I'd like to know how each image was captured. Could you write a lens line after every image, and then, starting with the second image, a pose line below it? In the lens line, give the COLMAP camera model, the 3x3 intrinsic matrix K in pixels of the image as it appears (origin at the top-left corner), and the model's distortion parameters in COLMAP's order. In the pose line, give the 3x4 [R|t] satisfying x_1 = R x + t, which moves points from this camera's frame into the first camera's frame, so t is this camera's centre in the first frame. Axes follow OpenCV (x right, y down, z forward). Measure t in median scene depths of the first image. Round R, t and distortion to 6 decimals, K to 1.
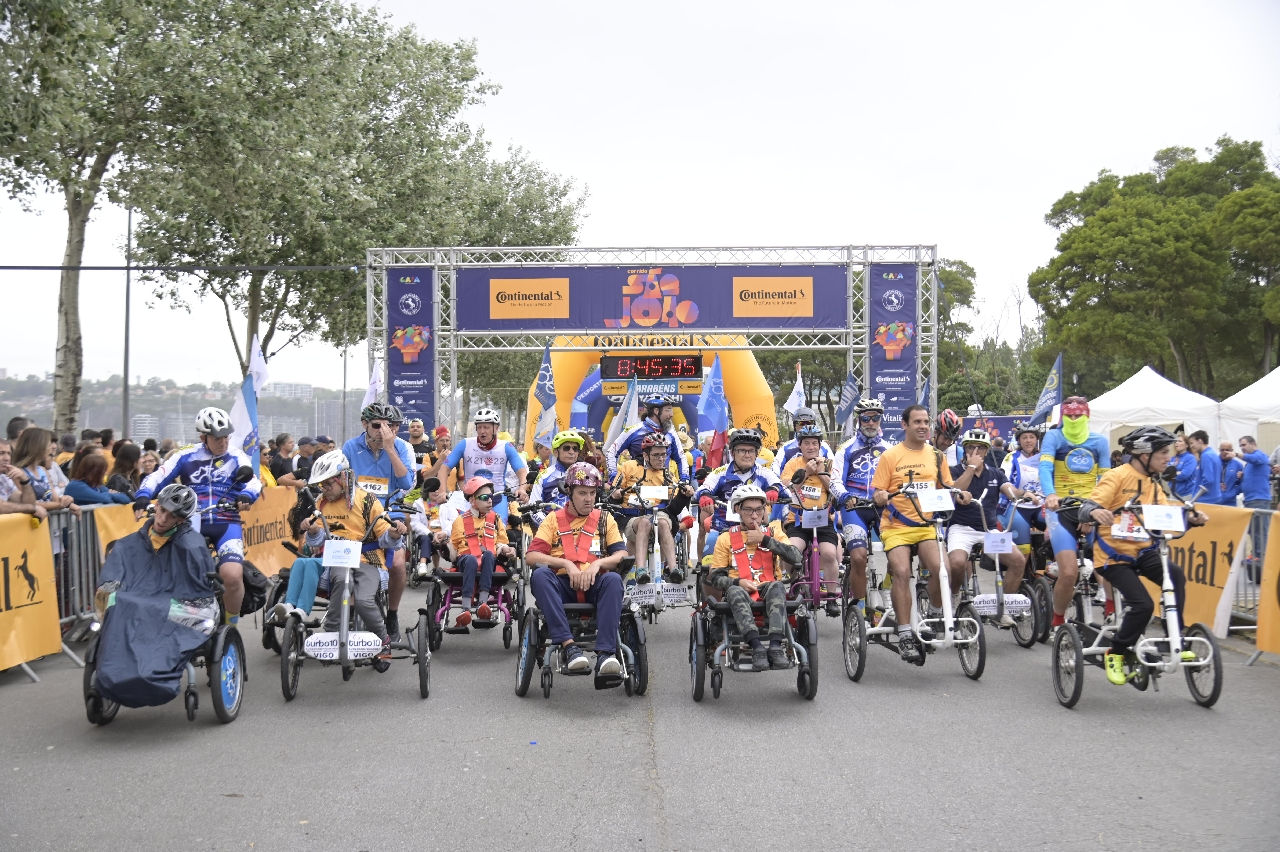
lens RADIAL K [[1367.3, 0, 640.0], [0, 1367.3, 426.0], [0, 0, 1]] dist [-0.021593, -0.023059]
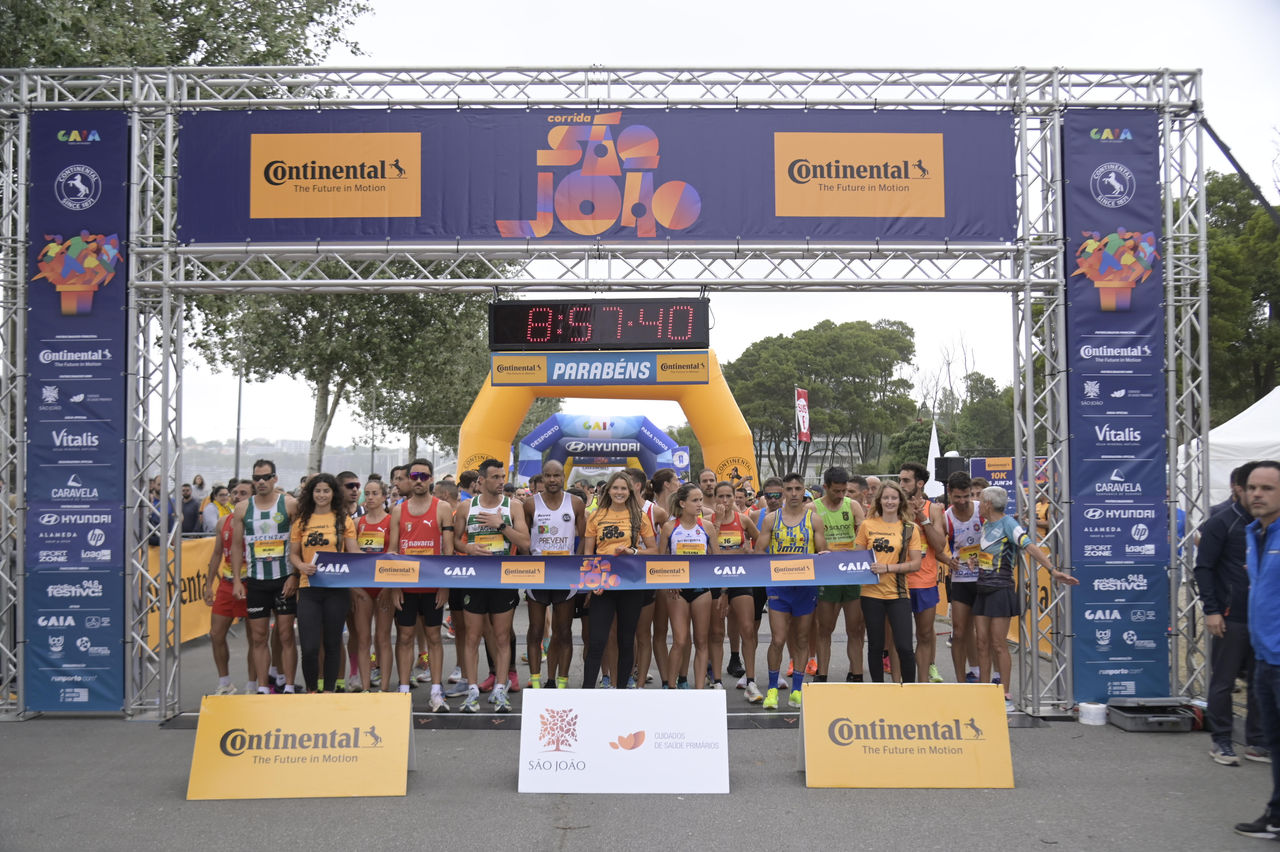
lens RADIAL K [[1166.2, 0, 640.0], [0, 1166.2, 426.0], [0, 0, 1]] dist [-0.016702, 0.002367]
pose [[0.999442, 0.002206, 0.033328, 0.009215], [-0.000710, 0.998995, -0.044825, 0.009169], [-0.033393, 0.044777, 0.998439, 0.607065]]
